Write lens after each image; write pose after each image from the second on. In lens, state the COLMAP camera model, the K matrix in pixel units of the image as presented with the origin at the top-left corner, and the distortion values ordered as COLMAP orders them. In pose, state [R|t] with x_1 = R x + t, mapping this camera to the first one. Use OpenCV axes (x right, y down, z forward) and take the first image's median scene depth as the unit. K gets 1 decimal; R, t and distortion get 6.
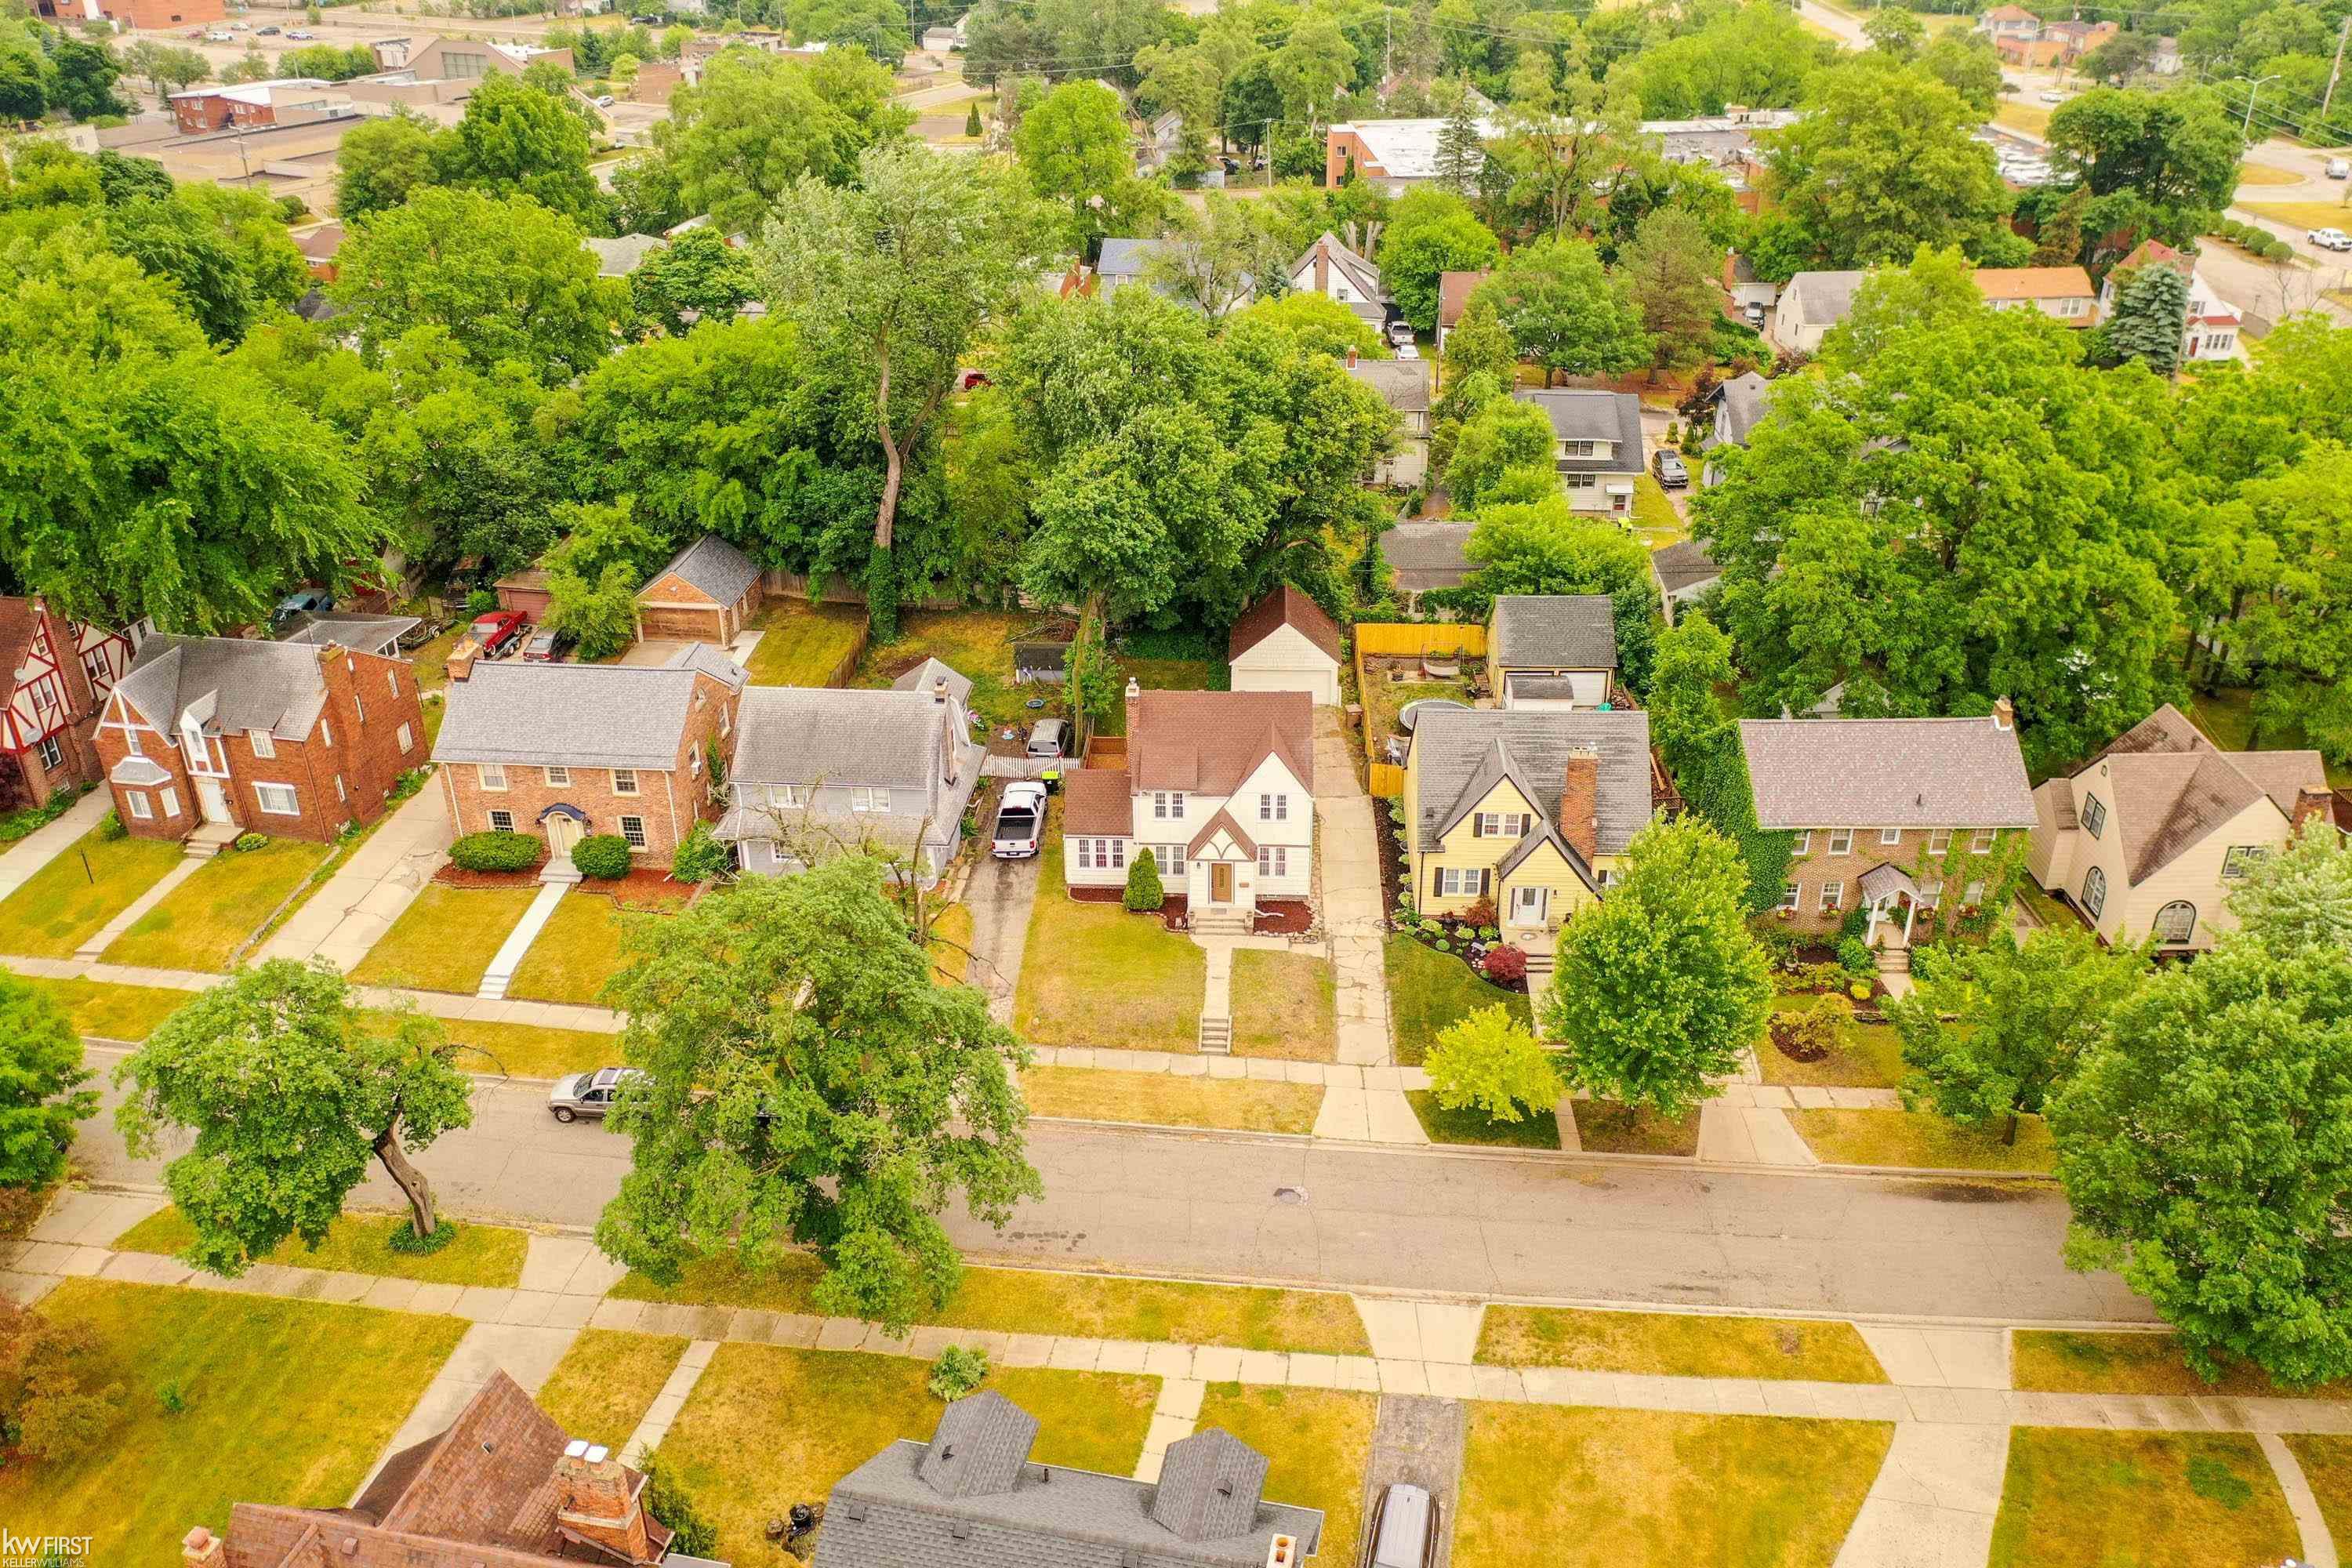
lens RADIAL K [[1848.5, 0, 1155.4], [0, 1848.5, 786.8], [0, 0, 1]] dist [-0.000804, -0.003768]
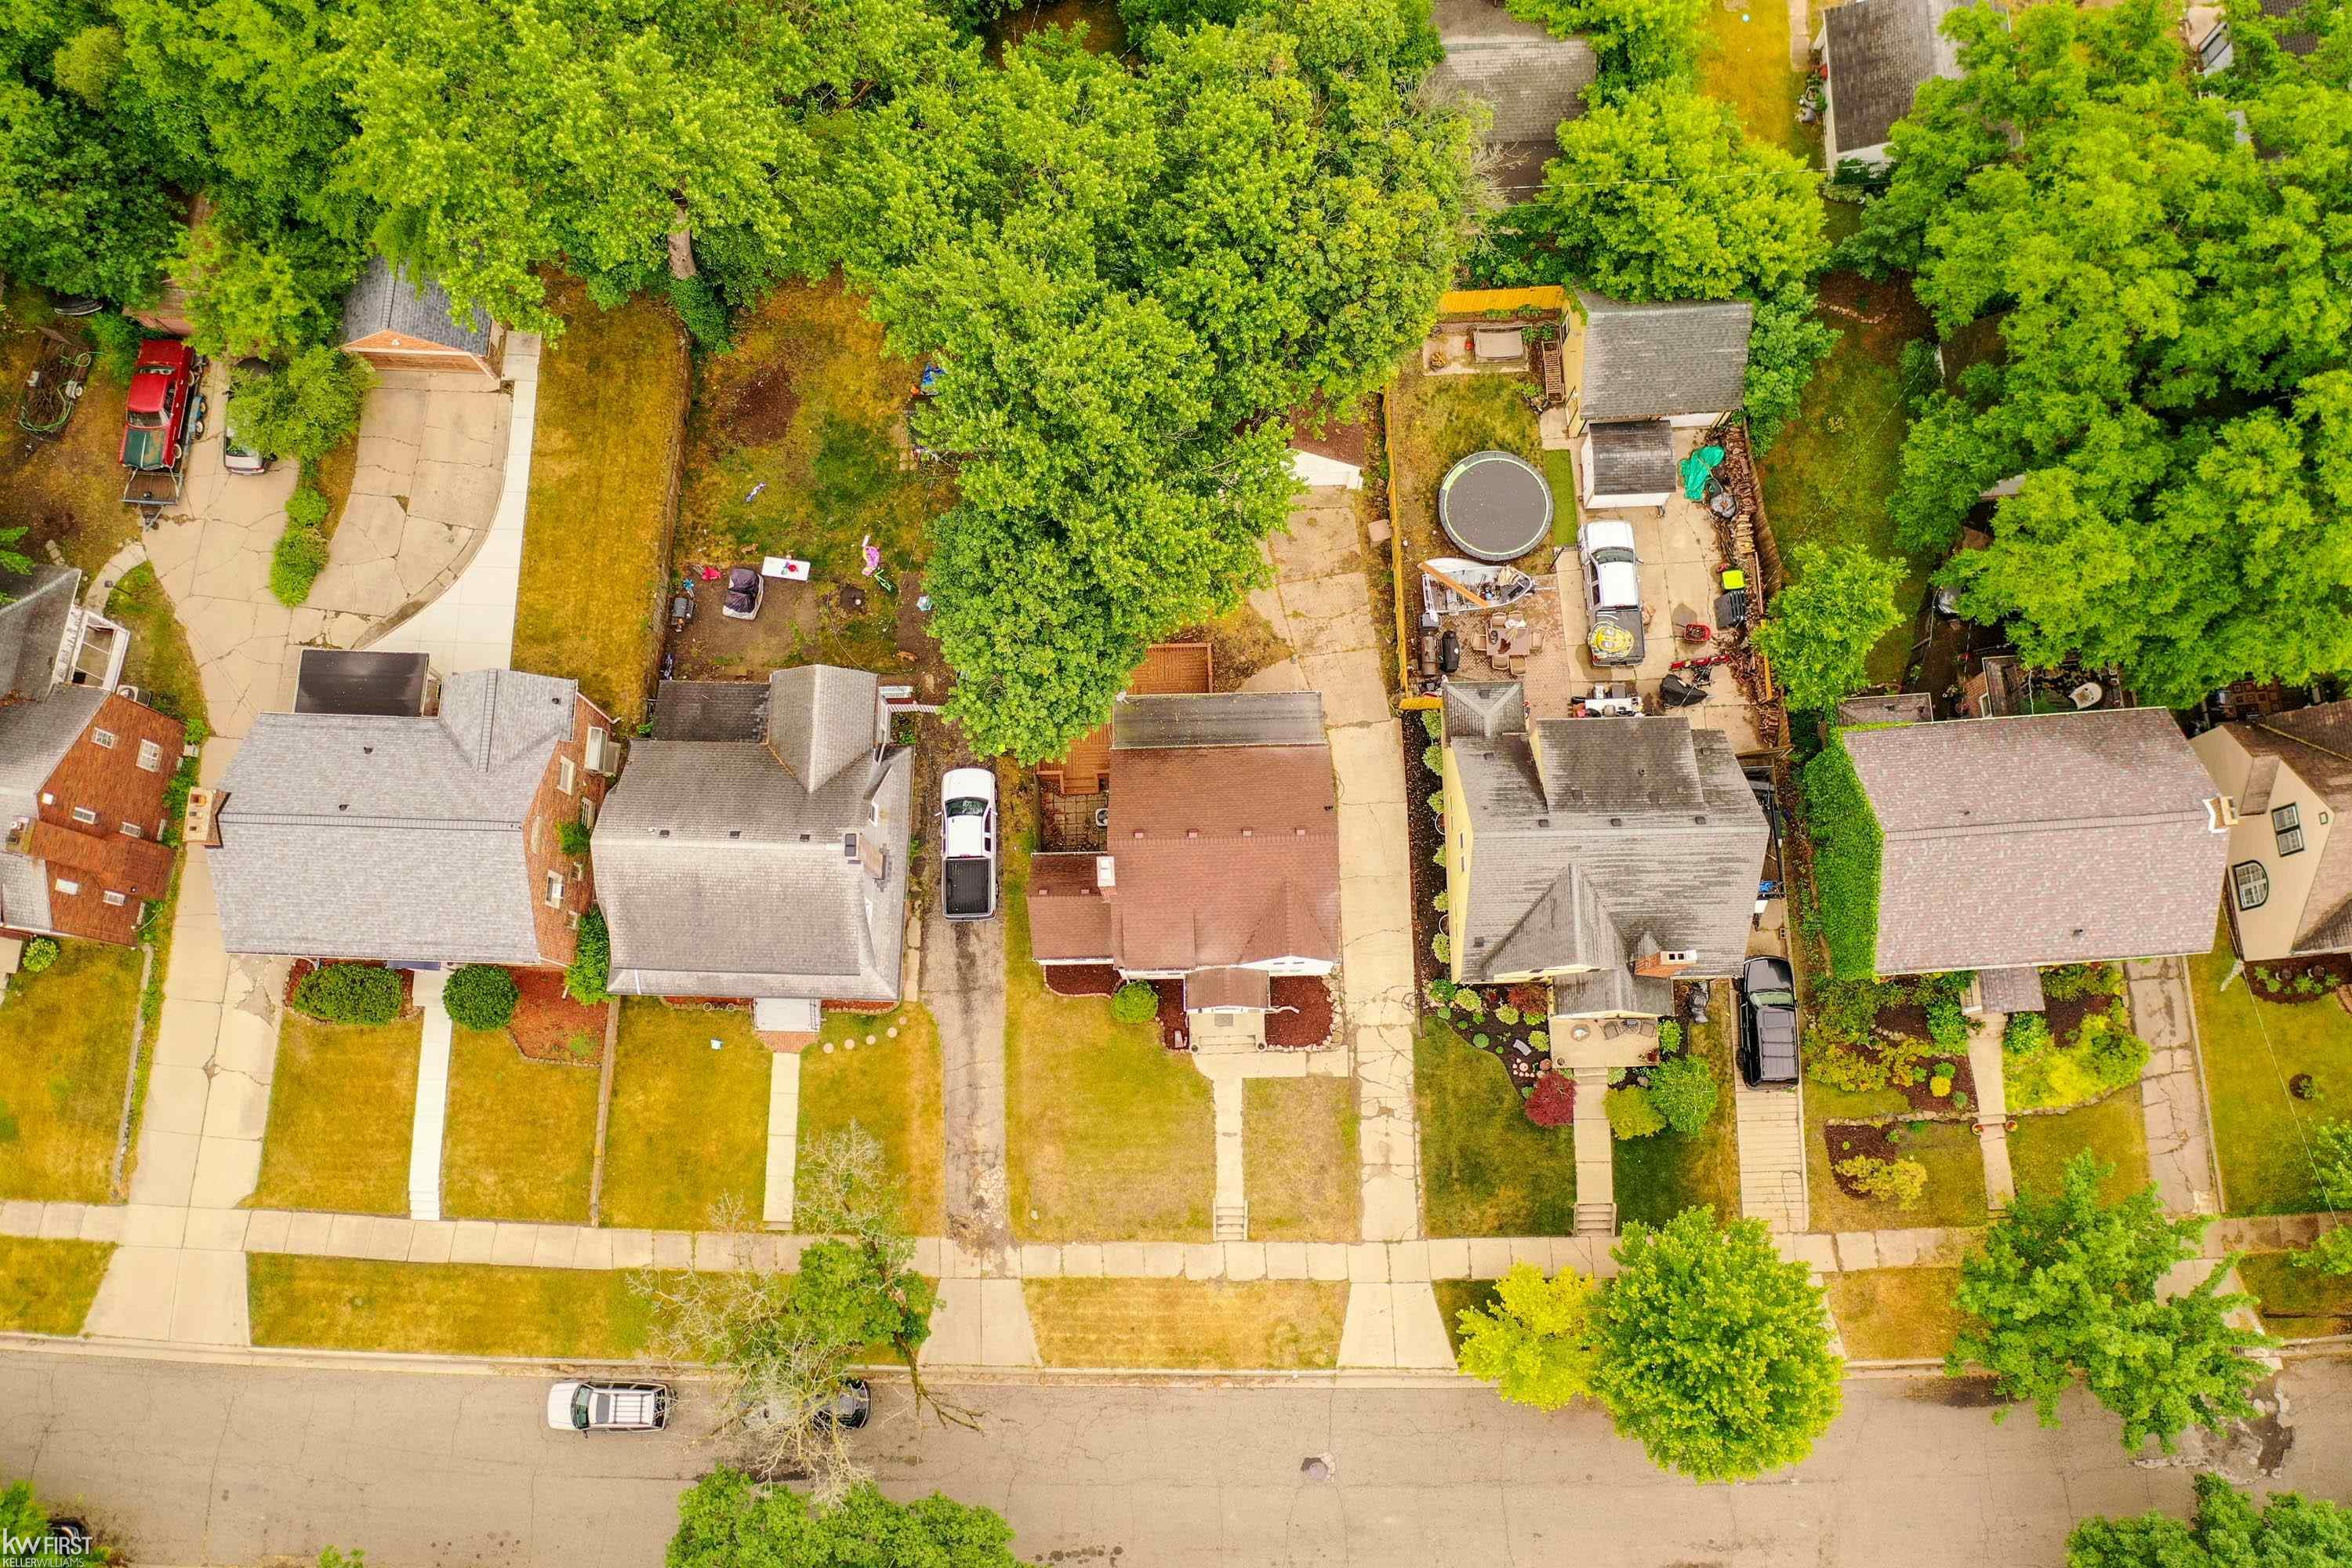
lens RADIAL K [[1848.5, 0, 1155.4], [0, 1848.5, 786.8], [0, 0, 1]] dist [-0.000804, -0.003768]
pose [[0.997080, -0.076355, -0.000761, 0.011896], [0.049295, 0.636043, 0.770078, -0.690312], [-0.058315, -0.767867, 0.637950, 0.558067]]
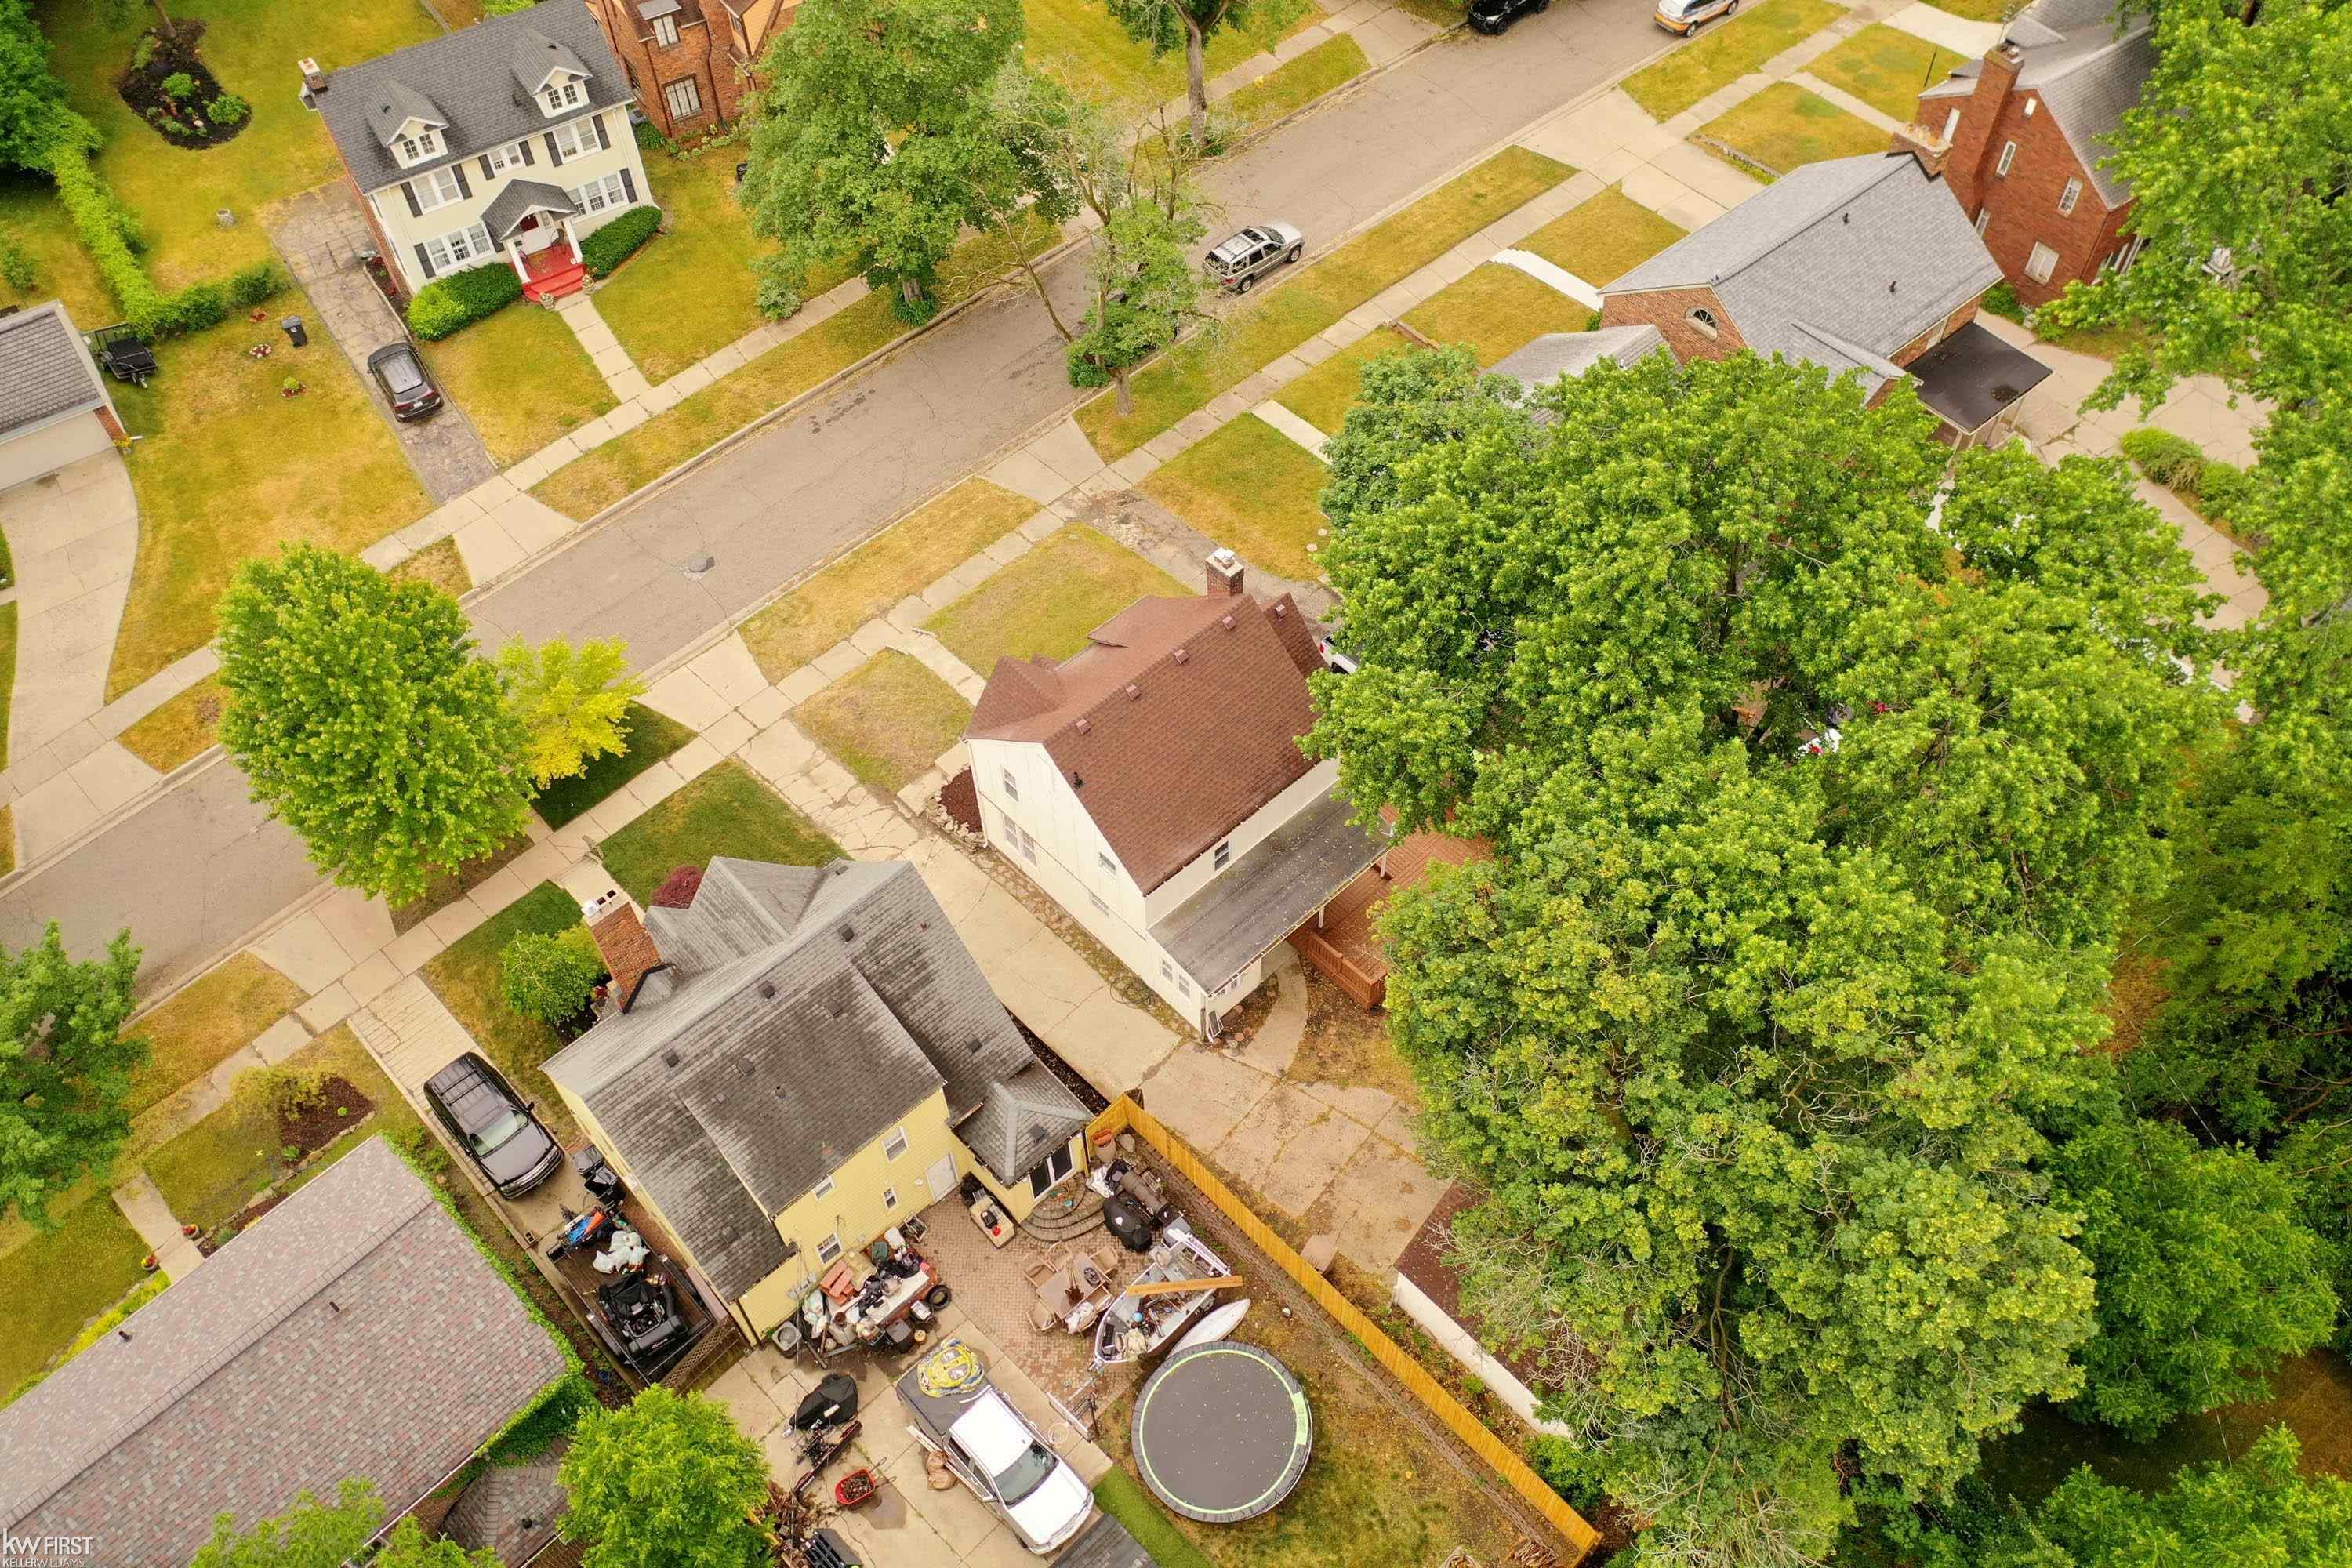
lens RADIAL K [[1848.5, 0, 1155.4], [0, 1848.5, 786.8], [0, 0, 1]] dist [-0.000804, -0.003768]
pose [[-0.696505, 0.590034, -0.408339, 0.331404], [-0.299746, 0.277794, 0.912679, -0.642852], [0.651946, 0.758084, -0.016624, 1.097969]]
